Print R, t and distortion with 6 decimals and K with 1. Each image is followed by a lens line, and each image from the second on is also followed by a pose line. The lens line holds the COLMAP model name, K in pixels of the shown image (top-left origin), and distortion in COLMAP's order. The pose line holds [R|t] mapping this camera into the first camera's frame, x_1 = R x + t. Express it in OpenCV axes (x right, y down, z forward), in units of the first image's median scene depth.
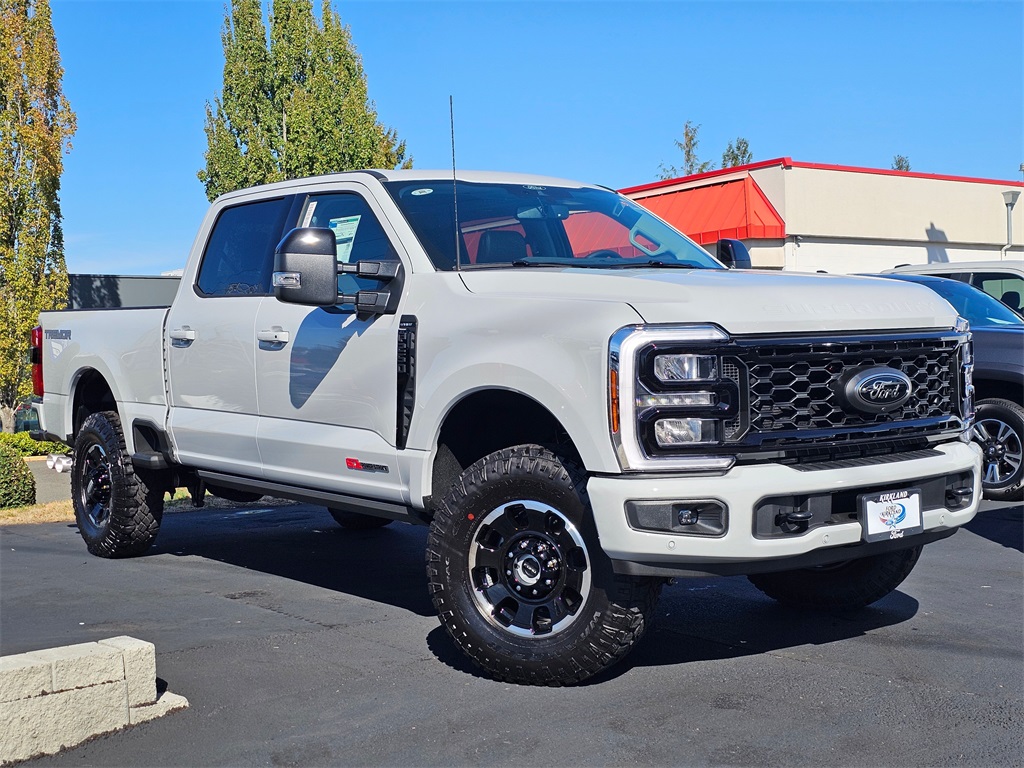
lens RADIAL K [[1409.5, 0, 511.0], [0, 1409.5, 359.1], [0, 0, 1]] dist [0.002635, -0.021396]
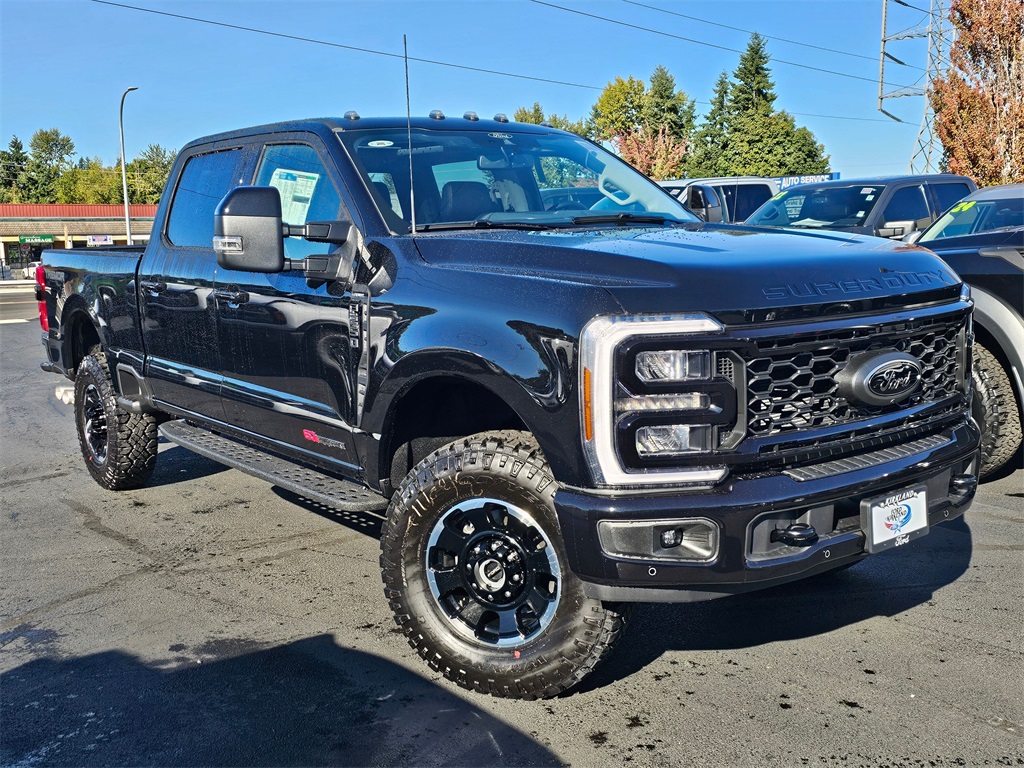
lens RADIAL K [[1019.6, 0, 512.0], [0, 1019.6, 408.7], [0, 0, 1]] dist [0.093358, -0.000139]
pose [[0.999887, -0.006104, 0.013762, 0.017733], [0.003952, 0.988485, 0.151267, -0.058142], [-0.014527, -0.151195, 0.988397, 0.366729]]
